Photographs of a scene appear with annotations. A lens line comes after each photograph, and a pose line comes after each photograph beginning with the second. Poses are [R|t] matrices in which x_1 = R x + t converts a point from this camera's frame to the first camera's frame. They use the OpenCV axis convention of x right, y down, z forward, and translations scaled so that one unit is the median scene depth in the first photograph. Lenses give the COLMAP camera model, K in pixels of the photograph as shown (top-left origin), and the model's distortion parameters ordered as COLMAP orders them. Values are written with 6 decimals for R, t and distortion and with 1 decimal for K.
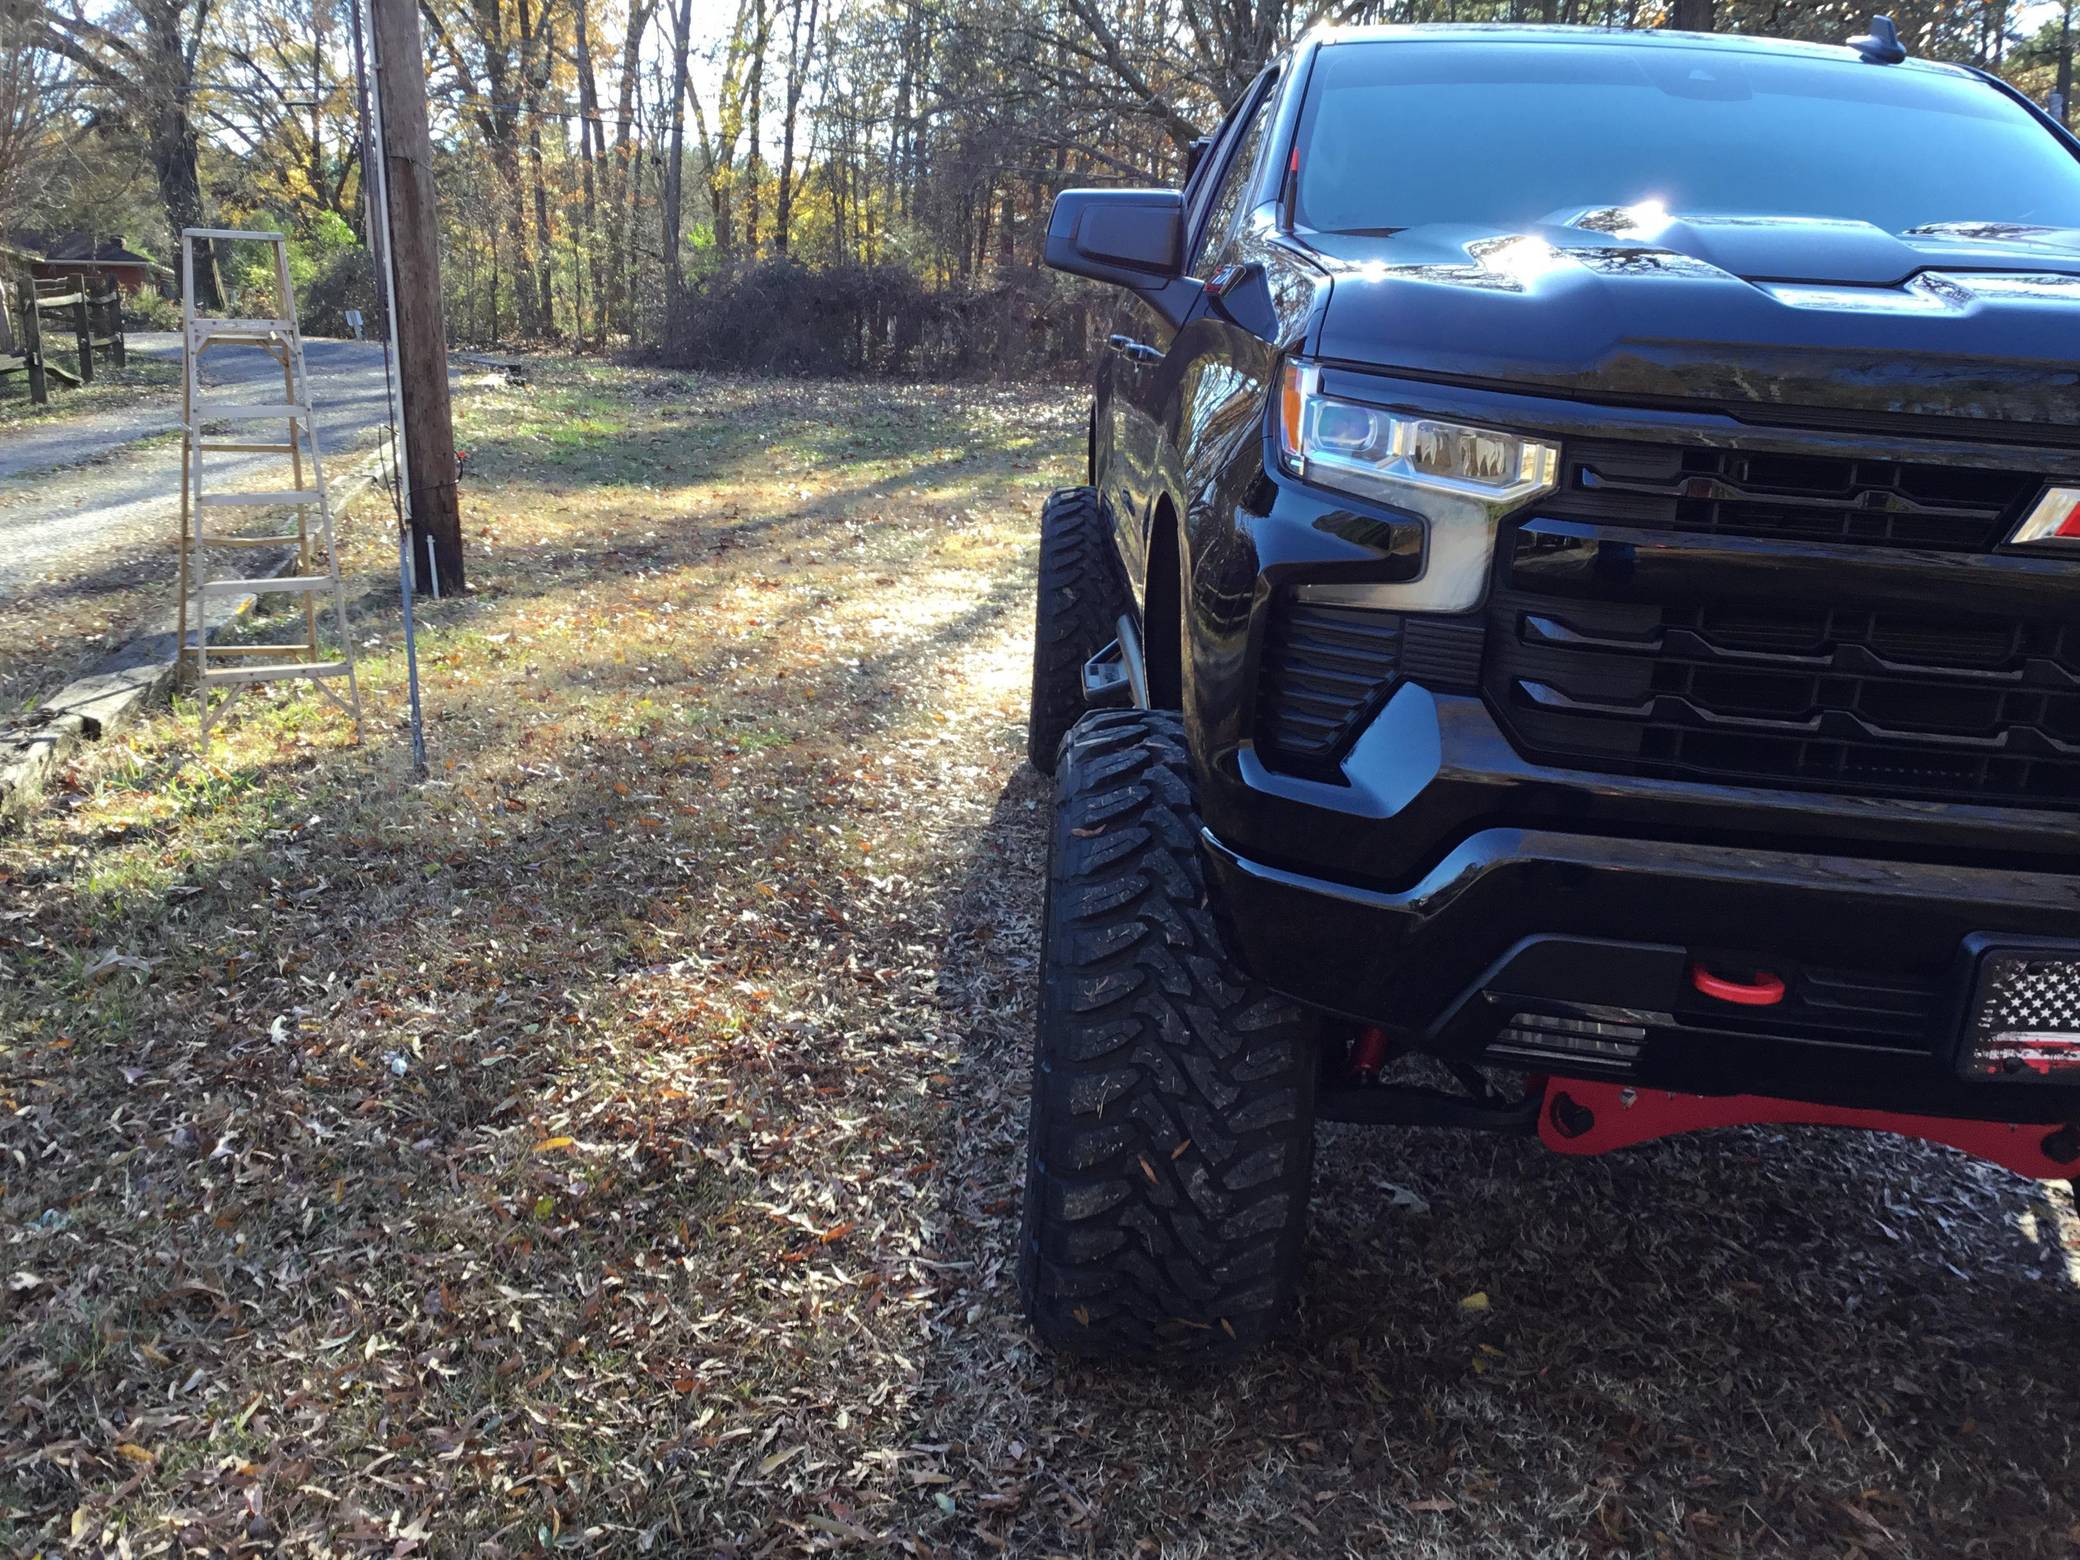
lens RADIAL K [[1890.9, 0, 1007.3], [0, 1890.9, 787.7], [0, 0, 1]] dist [0.067531, -0.162499]
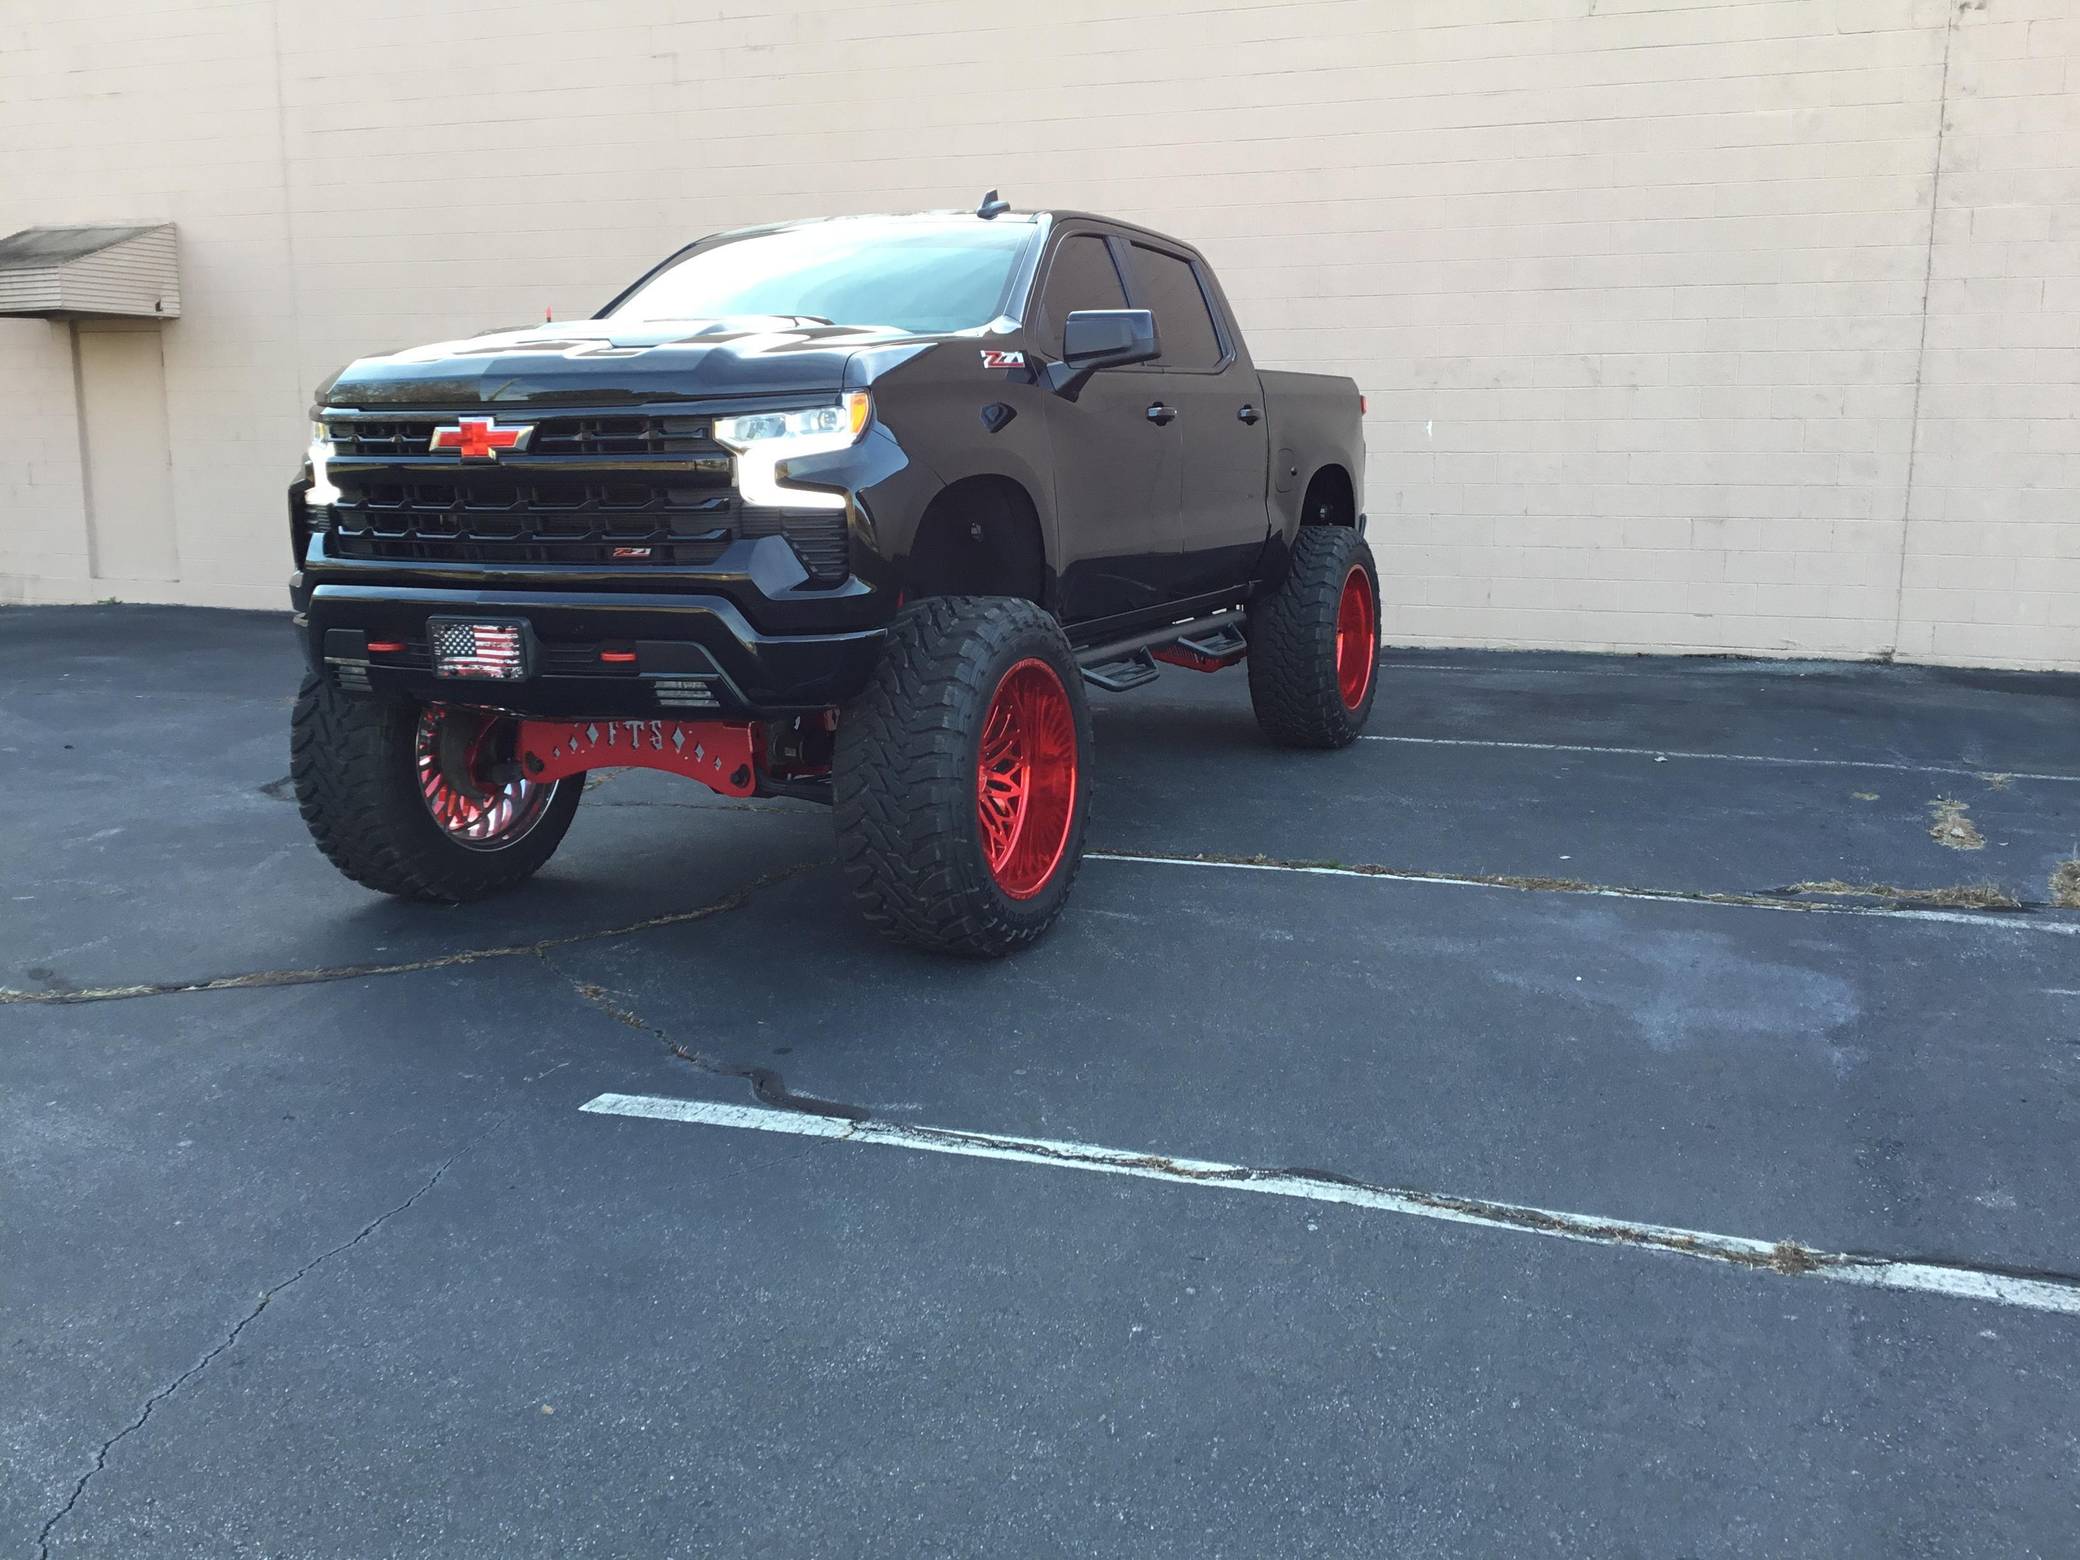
lens RADIAL K [[1826.1, 0, 1045.2], [0, 1826.1, 767.3], [0, 0, 1]] dist [0.143768, -0.256790]
pose [[0.921324, 0.002062, -0.388791, 1.956603], [-0.033035, 0.996785, -0.072999, 0.379714], [0.387390, 0.080099, 0.918430, -0.758960]]
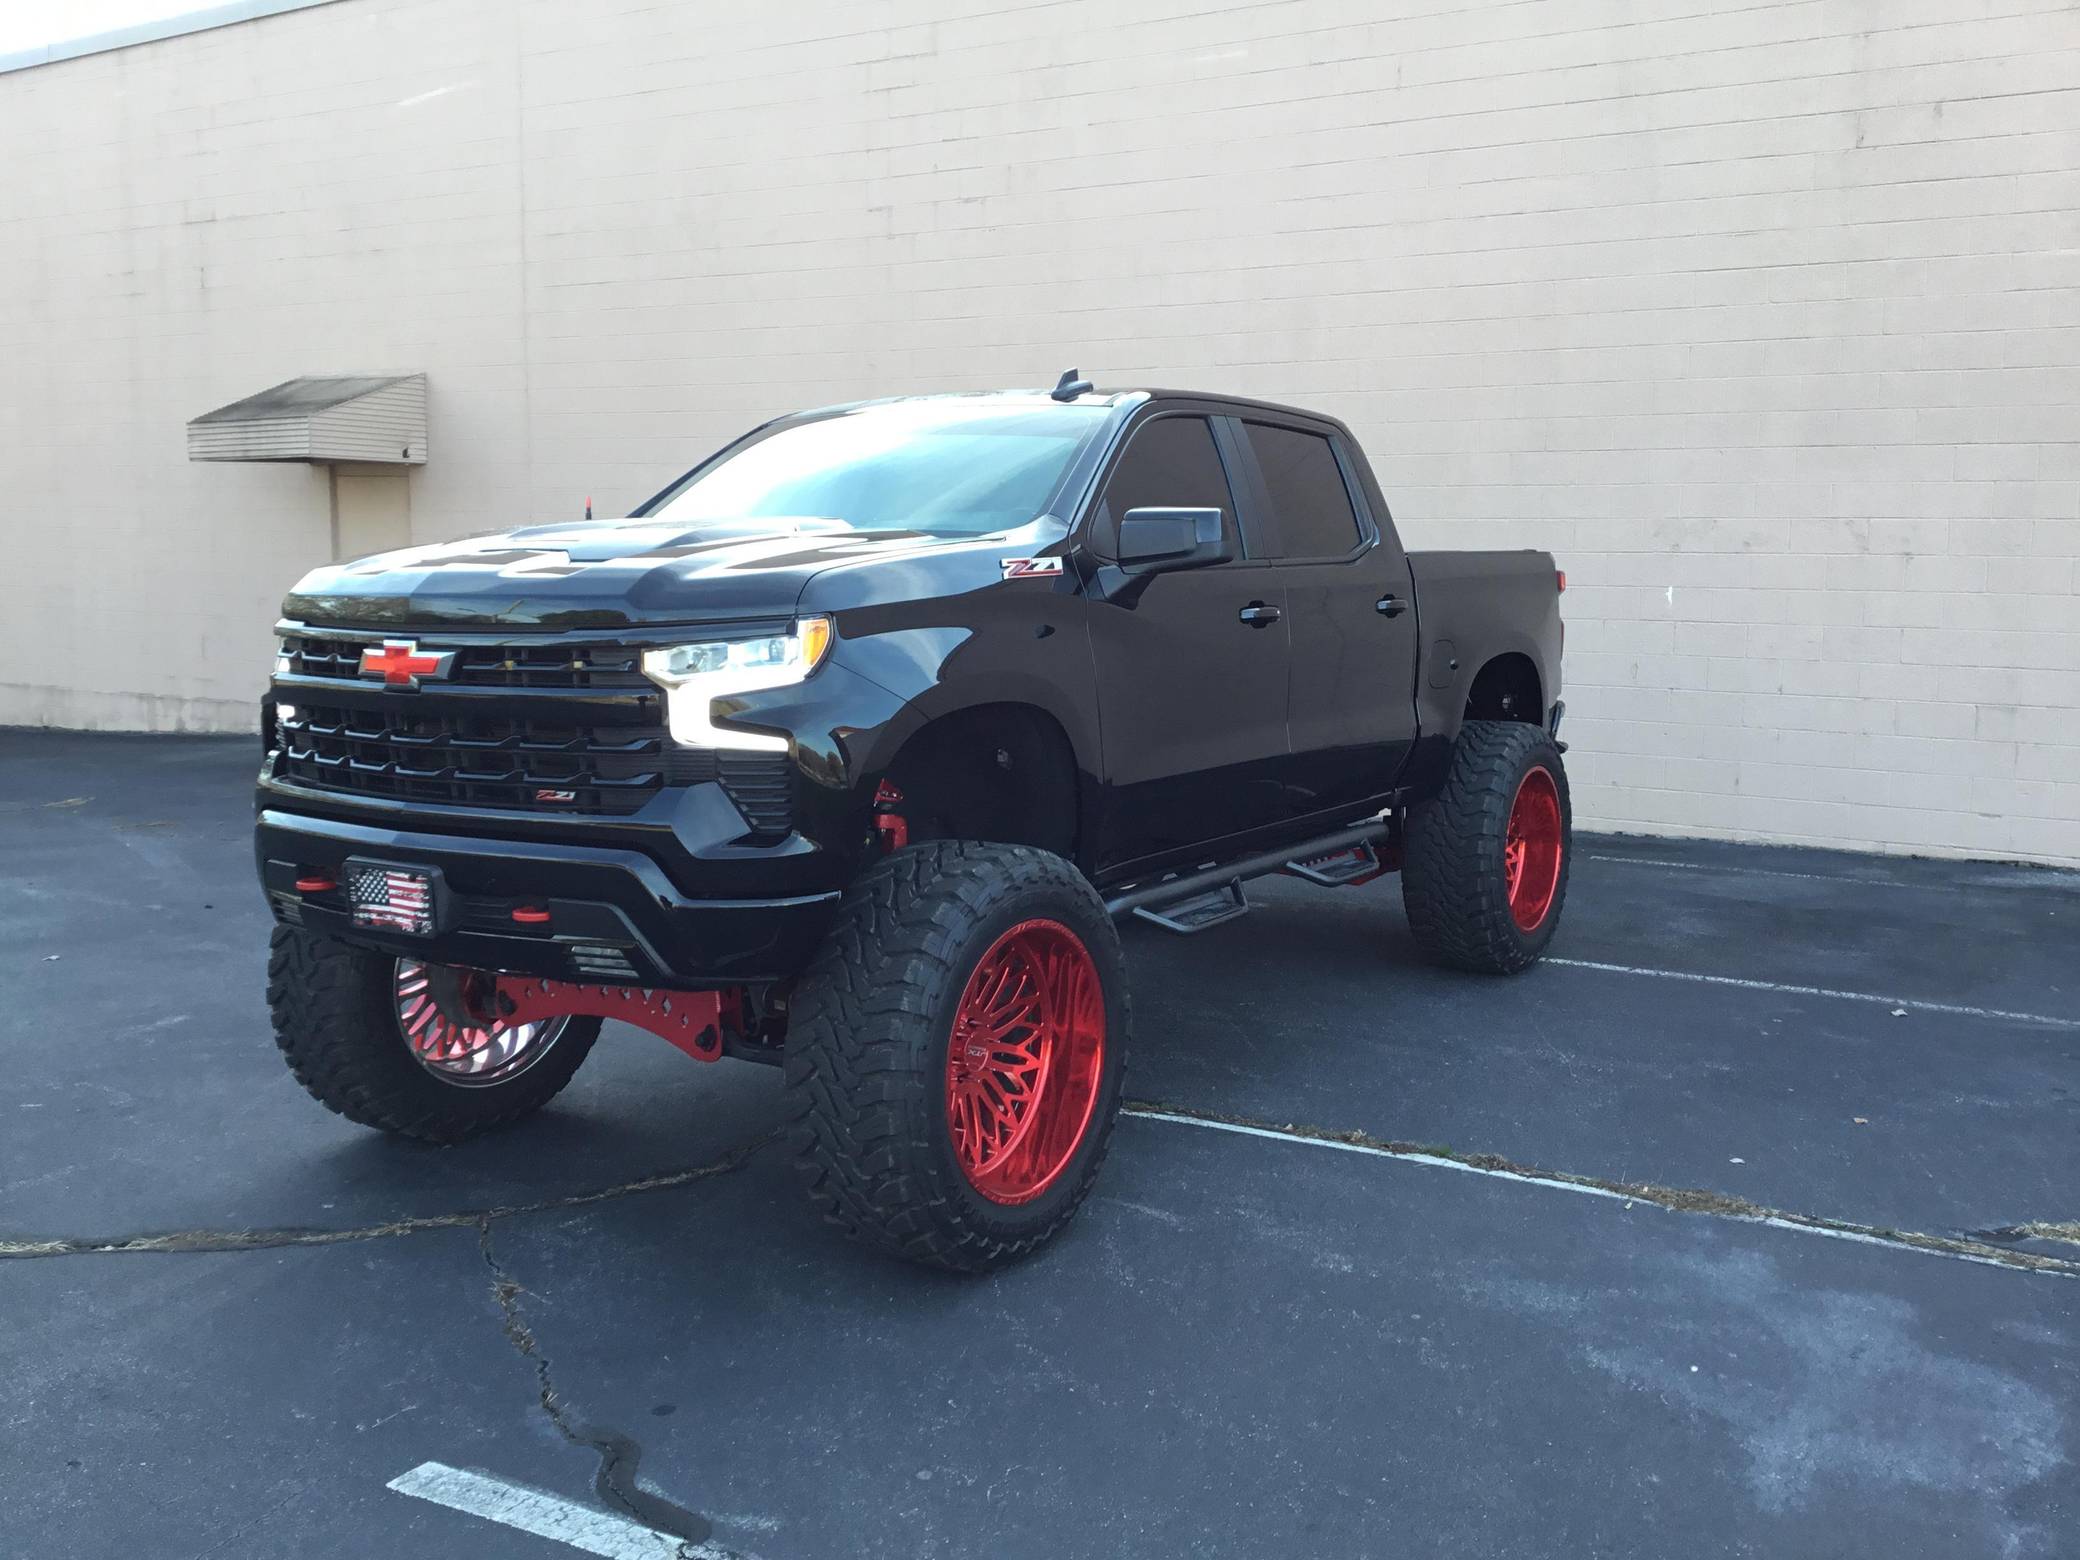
lens RADIAL K [[1838.0, 0, 1040.0], [0, 1838.0, 780.0], [0, 0, 1]] dist [0.105953, -0.141027]
pose [[0.848808, 0.007306, -0.528651, 2.088910], [-0.084429, 0.988946, -0.121892, 0.167371], [0.521917, 0.148096, 0.840042, -0.334326]]
